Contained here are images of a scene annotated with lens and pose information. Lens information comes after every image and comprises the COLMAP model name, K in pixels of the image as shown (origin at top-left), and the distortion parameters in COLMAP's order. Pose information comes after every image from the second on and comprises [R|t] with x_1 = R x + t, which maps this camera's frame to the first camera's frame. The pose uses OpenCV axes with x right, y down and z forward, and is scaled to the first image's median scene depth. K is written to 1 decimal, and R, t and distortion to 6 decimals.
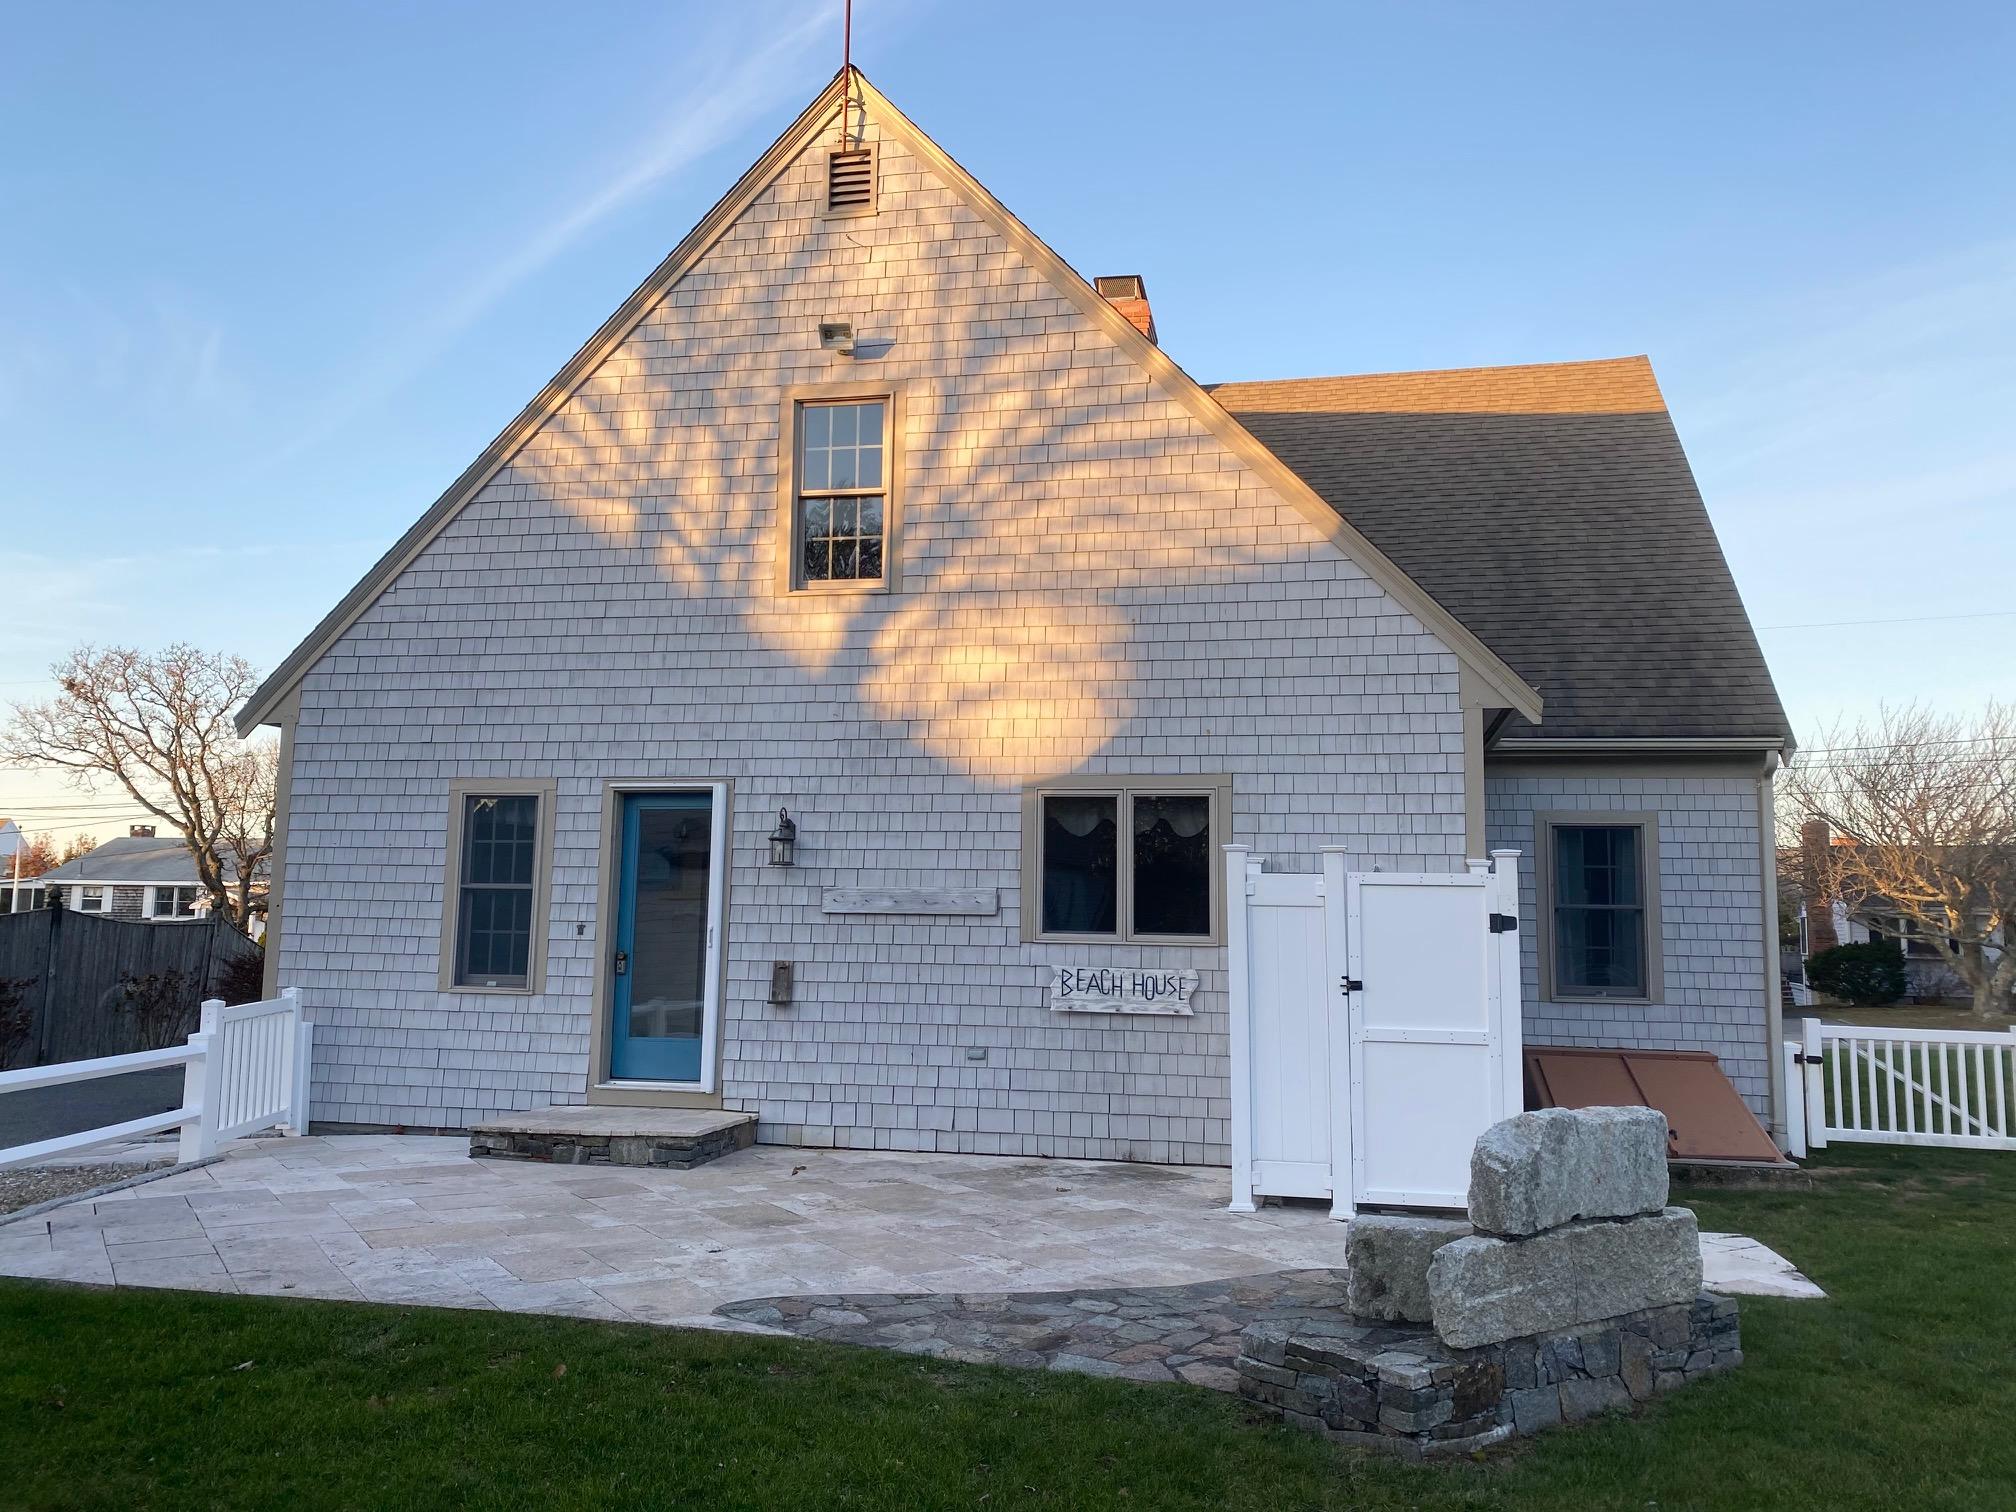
lens RADIAL K [[1541.9, 0, 1005.9], [0, 1541.9, 736.1], [0, 0, 1]] dist [0.050194, -0.055883]
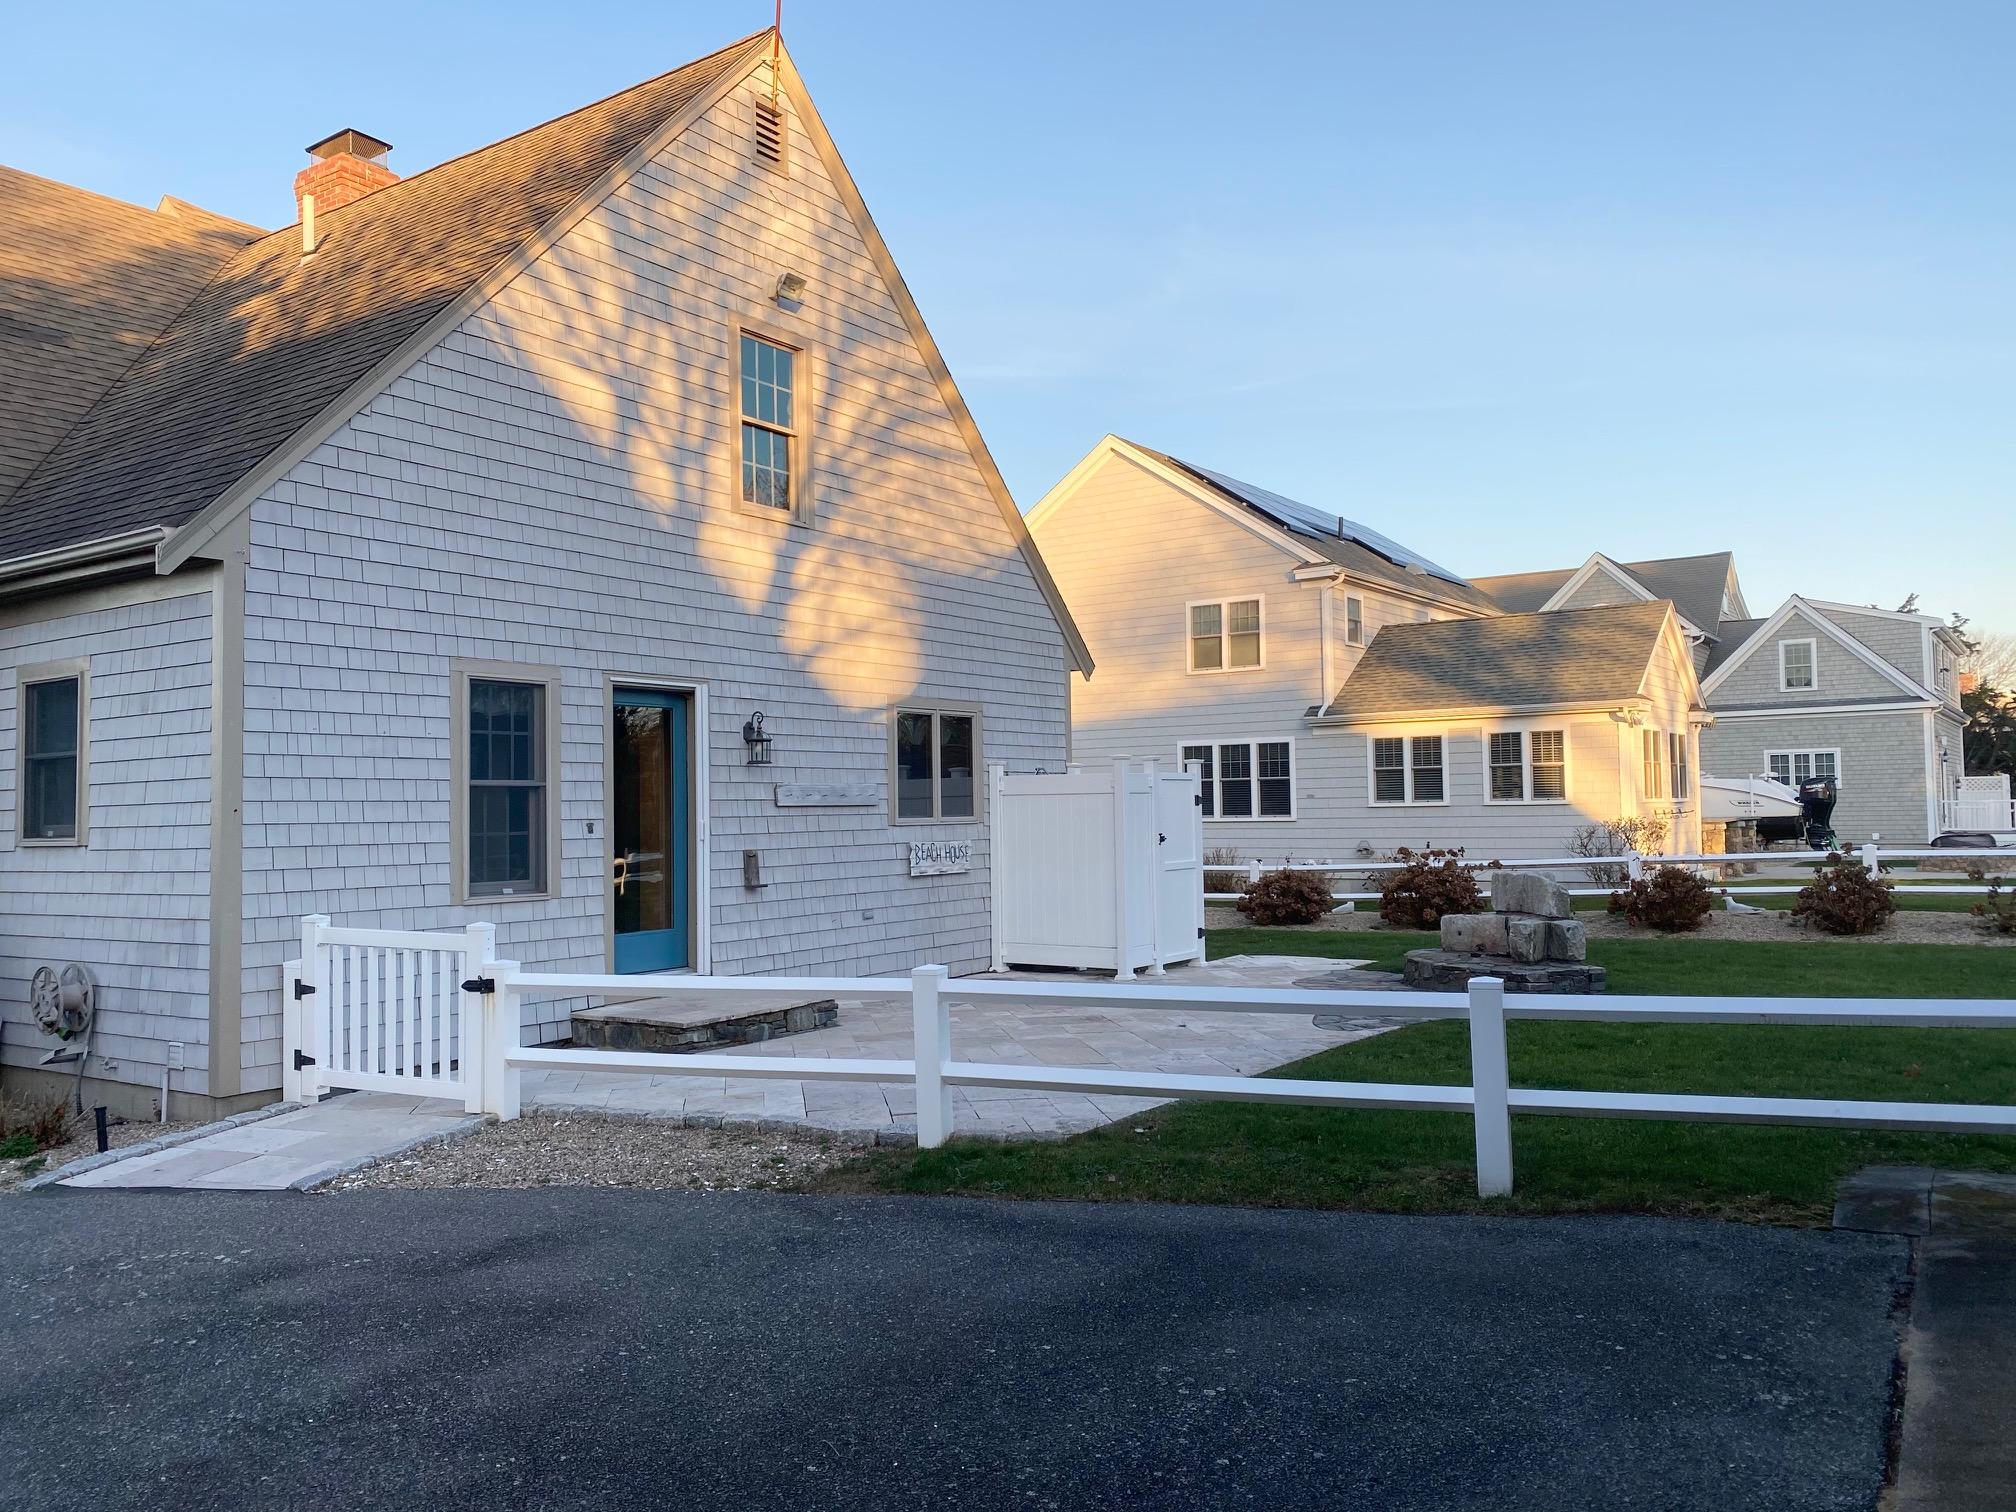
lens RADIAL K [[1541.9, 0, 1007.1], [0, 1541.9, 767.9], [0, 0, 1]] dist [0.050194, -0.055883]
pose [[0.372801, 0.005647, 0.927894, -1.060739], [-0.086182, 0.995870, 0.028565, 0.038194], [-0.923900, -0.090617, 0.371748, 0.407336]]
